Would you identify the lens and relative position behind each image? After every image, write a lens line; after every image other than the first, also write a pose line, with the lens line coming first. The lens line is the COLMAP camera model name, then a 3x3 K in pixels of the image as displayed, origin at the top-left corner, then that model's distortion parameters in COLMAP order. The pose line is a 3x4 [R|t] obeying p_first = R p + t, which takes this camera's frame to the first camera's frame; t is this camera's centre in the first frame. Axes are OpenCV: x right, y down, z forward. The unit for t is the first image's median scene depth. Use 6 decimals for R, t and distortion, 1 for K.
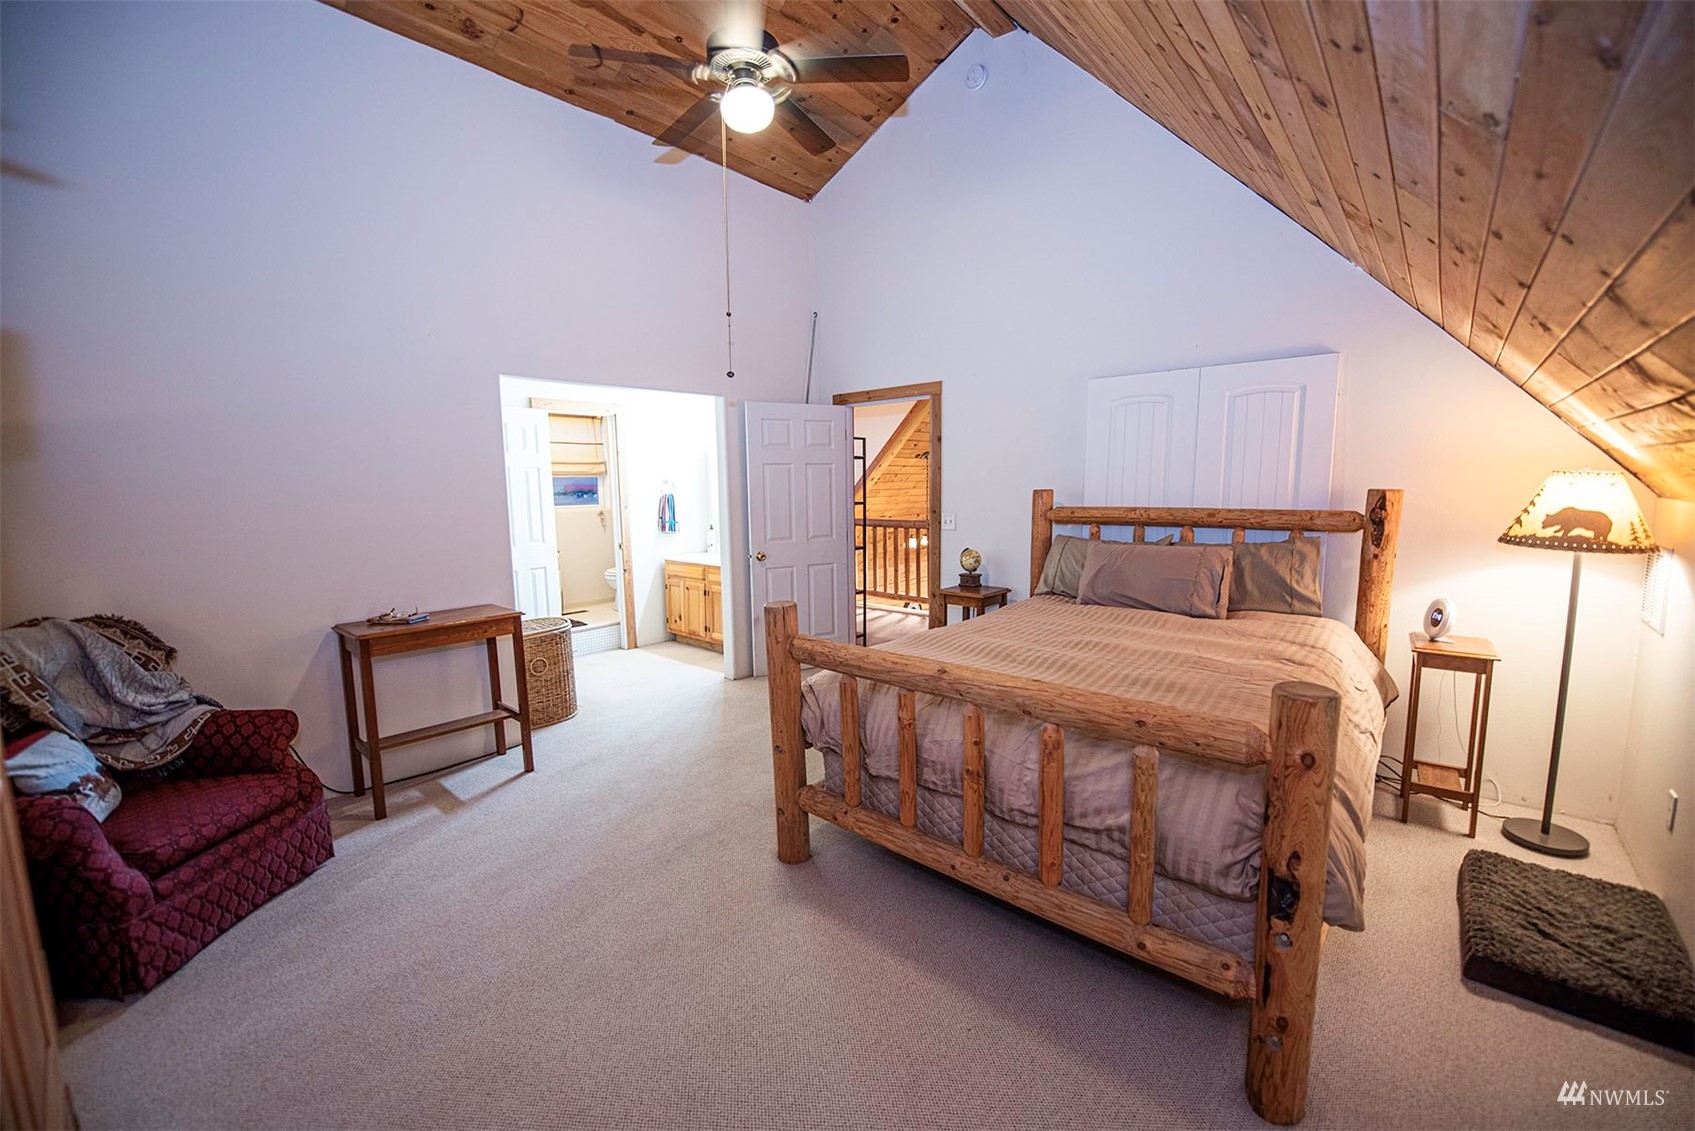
lens RADIAL K [[676.5, 0, 847.5], [0, 676.5, 565.5], [0, 0, 1]] dist [-0.009937, -0.004772]
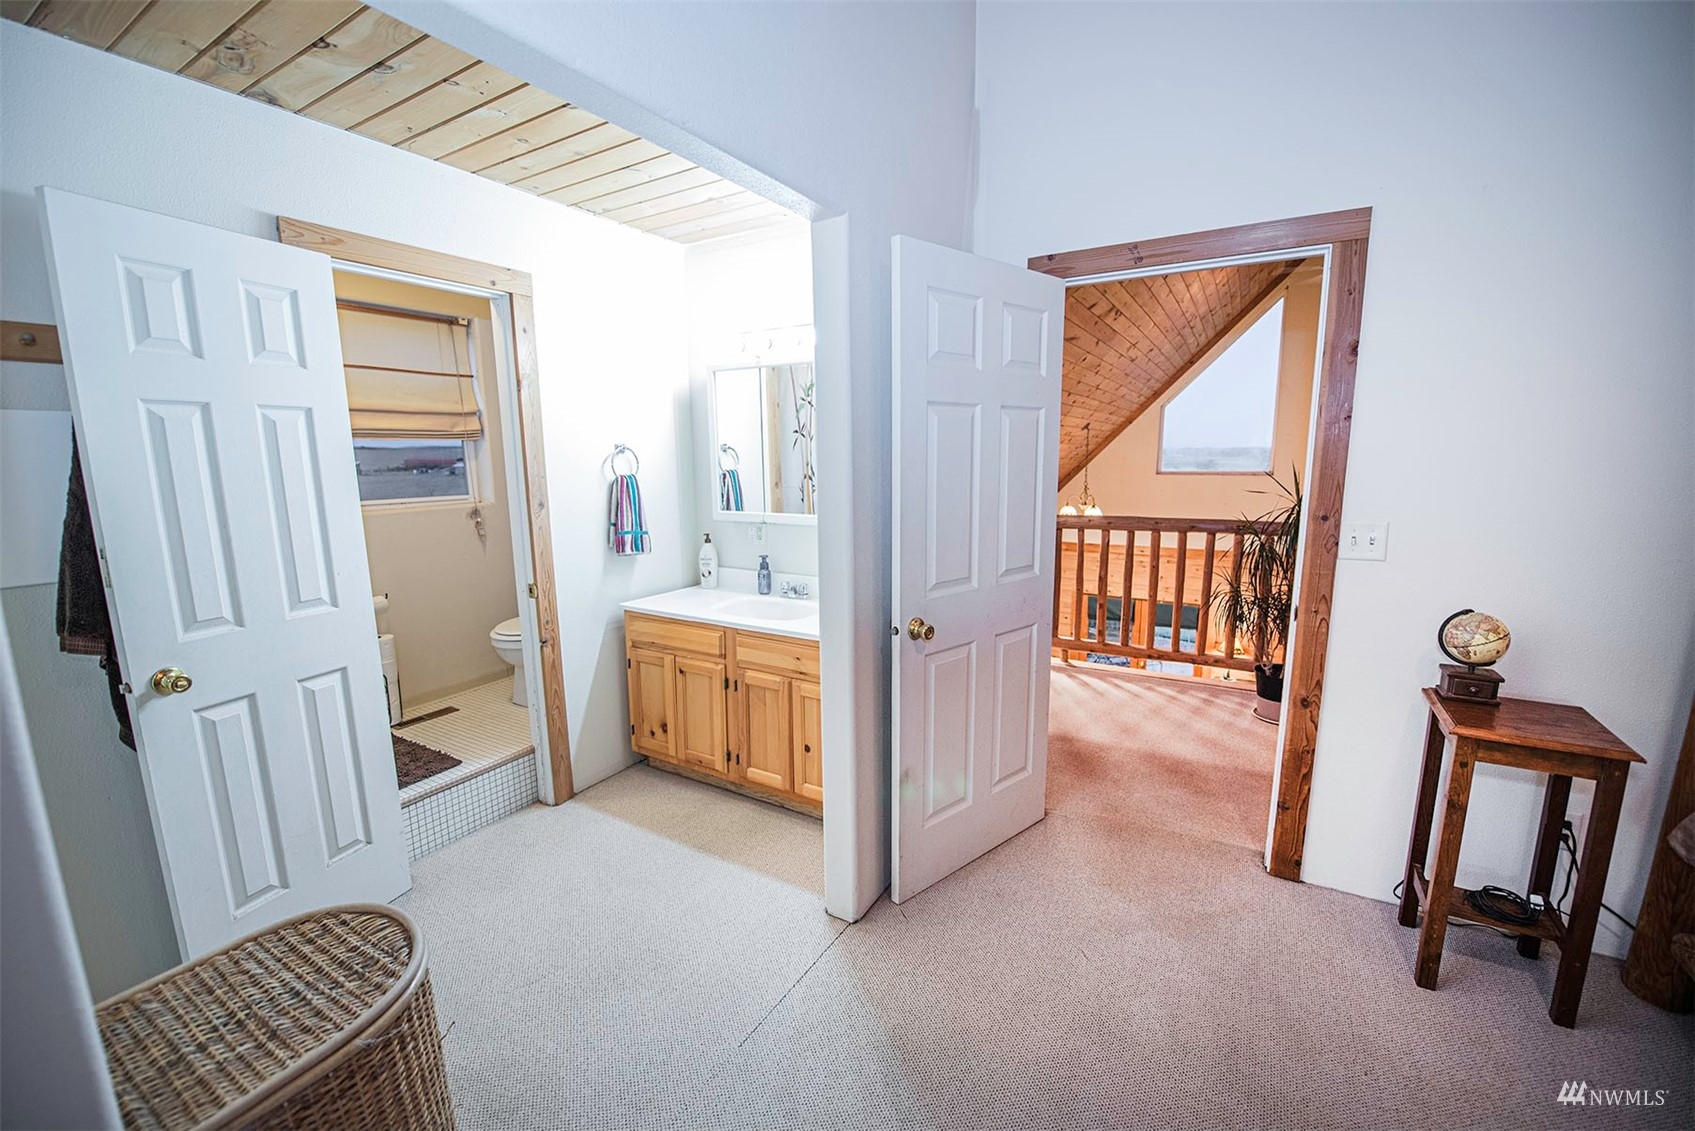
lens RADIAL K [[676.5, 0, 847.5], [0, 676.5, 565.5], [0, 0, 1]] dist [-0.009937, -0.004772]
pose [[0.982902, -0.026858, 0.182162, -0.201961], [0.020202, 0.999062, 0.038299, -0.056799], [-0.183019, -0.033965, 0.982522, 0.495659]]
